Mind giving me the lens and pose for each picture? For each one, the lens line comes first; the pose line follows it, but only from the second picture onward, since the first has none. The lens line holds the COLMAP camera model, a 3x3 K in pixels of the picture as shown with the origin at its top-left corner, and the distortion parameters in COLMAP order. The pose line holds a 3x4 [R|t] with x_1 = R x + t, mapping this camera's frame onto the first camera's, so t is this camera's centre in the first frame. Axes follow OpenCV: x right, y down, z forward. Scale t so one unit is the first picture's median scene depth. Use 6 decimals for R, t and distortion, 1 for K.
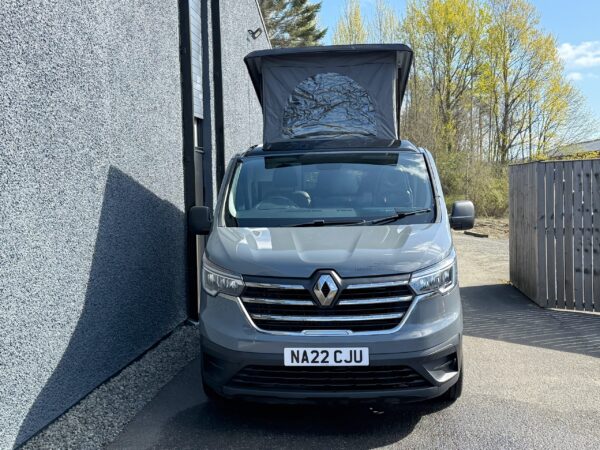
lens RADIAL K [[717.2, 0, 300.5], [0, 717.2, 227.2], [0, 0, 1]] dist [0.088828, 0.000000]
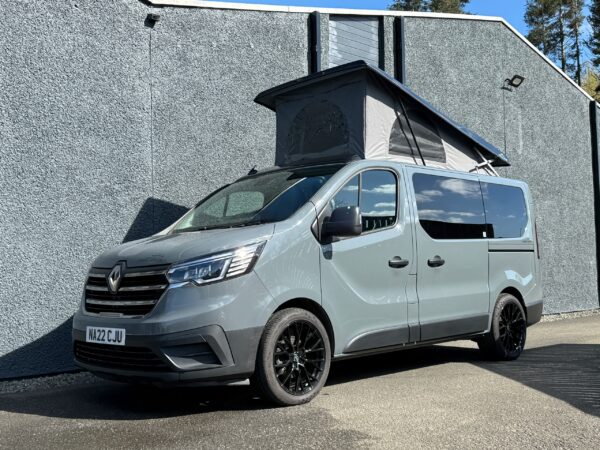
lens RADIAL K [[672.8, 0, 298.6], [0, 672.8, 226.9], [0, 0, 1]] dist [0.055115, 0.000000]
pose [[0.755737, -0.039502, -0.653683, 0.968855], [-0.033319, 0.994567, -0.098623, 0.102981], [0.654027, 0.096313, 0.750315, 0.373705]]
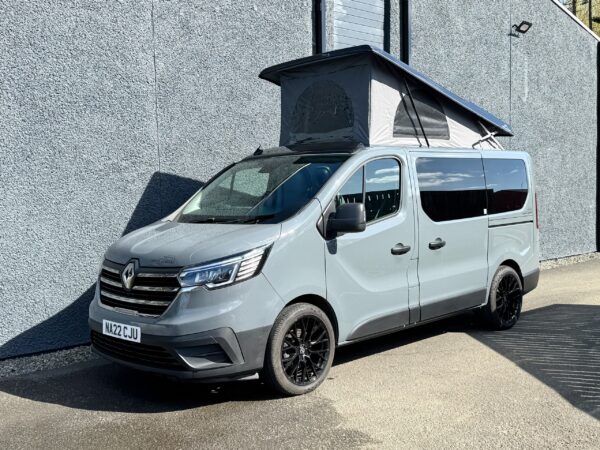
lens RADIAL K [[672.8, 0, 300.4], [0, 672.8, 225.6], [0, 0, 1]] dist [0.055115, 0.000000]
pose [[0.756037, 0.038267, -0.653409, 0.986345], [-0.032913, 0.999249, 0.020439, -0.028564], [0.653700, 0.006053, 0.756729, 0.335308]]
